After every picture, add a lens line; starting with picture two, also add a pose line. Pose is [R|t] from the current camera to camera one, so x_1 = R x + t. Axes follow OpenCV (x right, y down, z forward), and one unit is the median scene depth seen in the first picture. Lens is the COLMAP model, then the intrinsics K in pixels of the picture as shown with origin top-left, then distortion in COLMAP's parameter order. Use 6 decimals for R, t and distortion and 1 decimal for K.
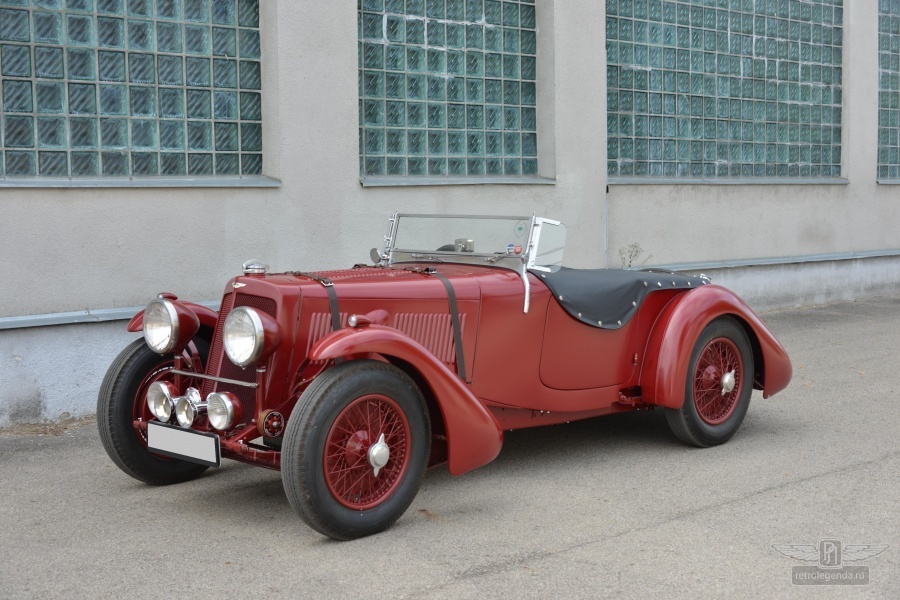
lens RADIAL K [[1295.3, 0, 385.4], [0, 1295.3, 299.7], [0, 0, 1]] dist [-0.031271, 0.000000]
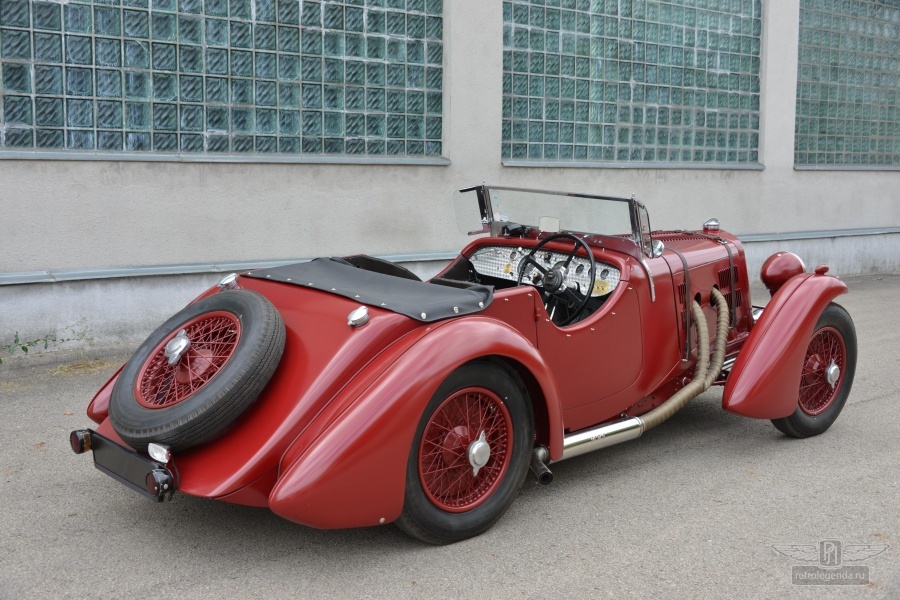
lens RADIAL K [[1082.0, 0, 406.8], [0, 1082.0, 303.8], [0, 0, 1]] dist [-0.027495, 0.000000]
pose [[0.999479, 0.020856, -0.024631, 0.507008], [-0.019829, 0.998953, 0.041223, -0.044533], [0.025465, -0.040713, 0.998846, 0.471301]]
